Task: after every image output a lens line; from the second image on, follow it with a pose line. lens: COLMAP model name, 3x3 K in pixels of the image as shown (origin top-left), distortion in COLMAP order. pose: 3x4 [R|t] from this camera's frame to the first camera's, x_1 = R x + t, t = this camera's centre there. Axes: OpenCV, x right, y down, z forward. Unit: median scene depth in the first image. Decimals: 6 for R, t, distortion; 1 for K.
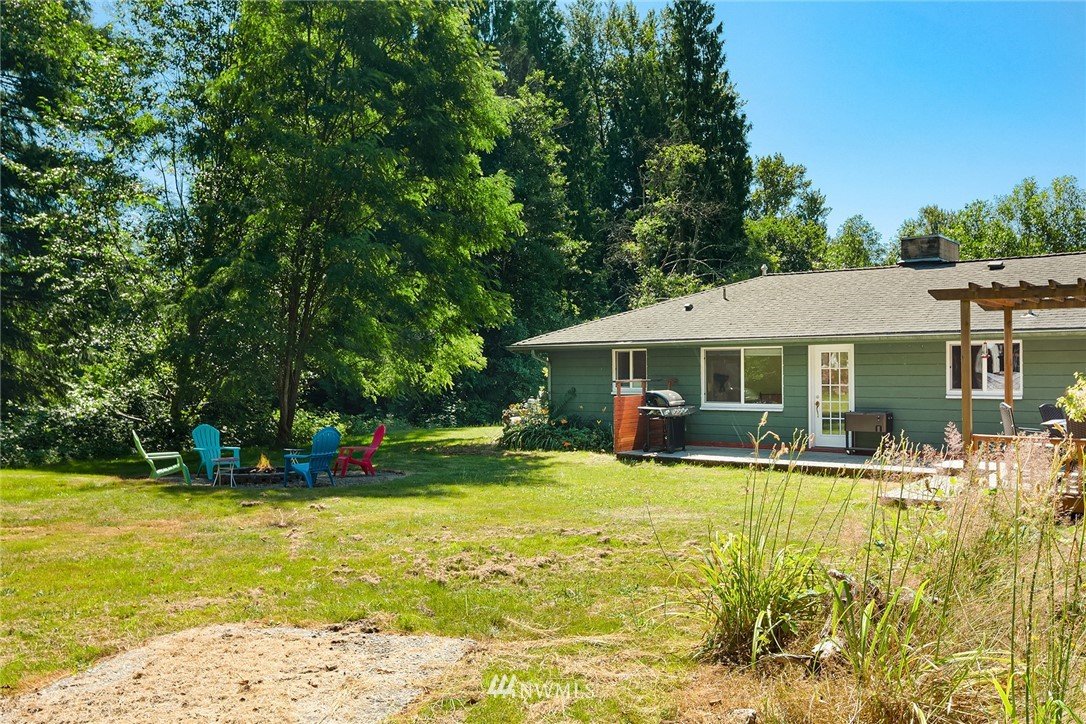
lens RADIAL K [[890.5, 0, 542.3], [0, 890.5, 361.5], [0, 0, 1]] dist [-0.001231, -0.000299]
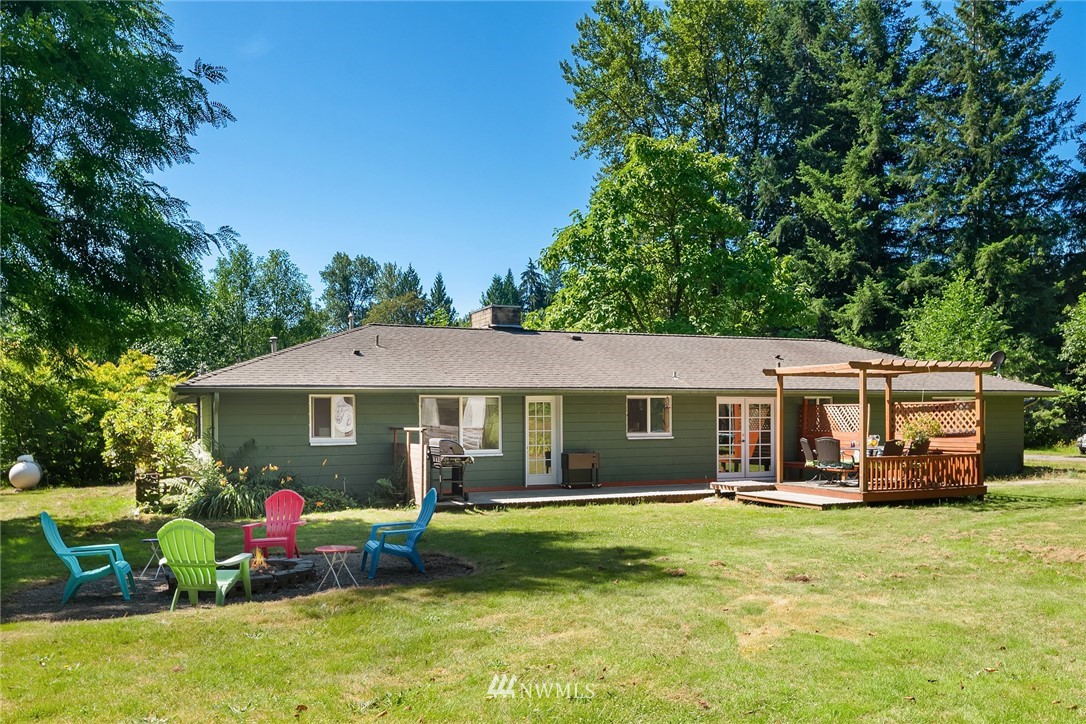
lens RADIAL K [[890.5, 0, 542.0], [0, 890.5, 363.7], [0, 0, 1]] dist [-0.001231, -0.000299]
pose [[0.491585, 0.054494, 0.869123, -0.673327], [-0.004680, 0.998191, -0.059939, 0.008913], [-0.870817, 0.025397, 0.490951, 0.435497]]
